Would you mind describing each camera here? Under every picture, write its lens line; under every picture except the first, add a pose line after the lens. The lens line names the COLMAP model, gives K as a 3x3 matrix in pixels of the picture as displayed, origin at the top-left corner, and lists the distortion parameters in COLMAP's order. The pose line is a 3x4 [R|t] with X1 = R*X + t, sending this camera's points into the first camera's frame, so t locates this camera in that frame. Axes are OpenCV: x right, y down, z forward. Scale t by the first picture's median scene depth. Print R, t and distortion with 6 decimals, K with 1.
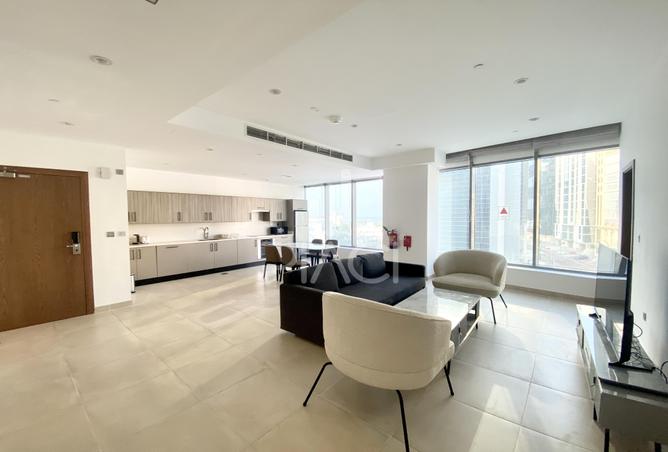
lens RADIAL K [[270.7, 0, 311.9], [0, 270.7, 226.9], [0, 0, 1]] dist [-0.019418, -0.000188]
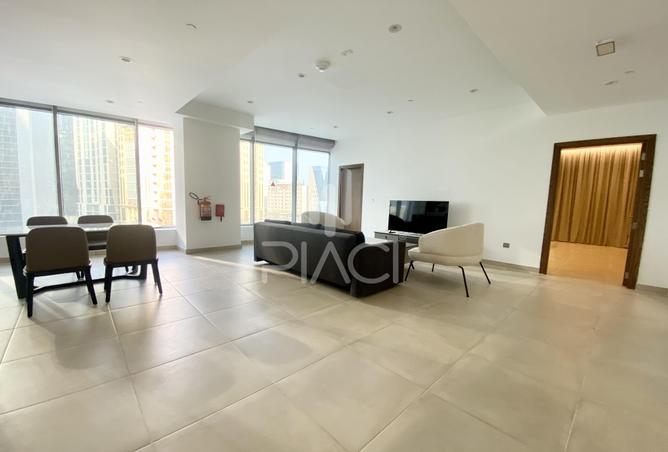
lens RADIAL K [[282.0, 0, 334.0], [0, 282.0, 226.0], [0, 0, 1]] dist [-0.003070, -0.000415]
pose [[0.068493, -0.081066, 0.994353, -0.299692], [0.014123, 0.996672, 0.080282, 0.017920], [-0.997552, 0.008544, 0.069410, 0.293613]]
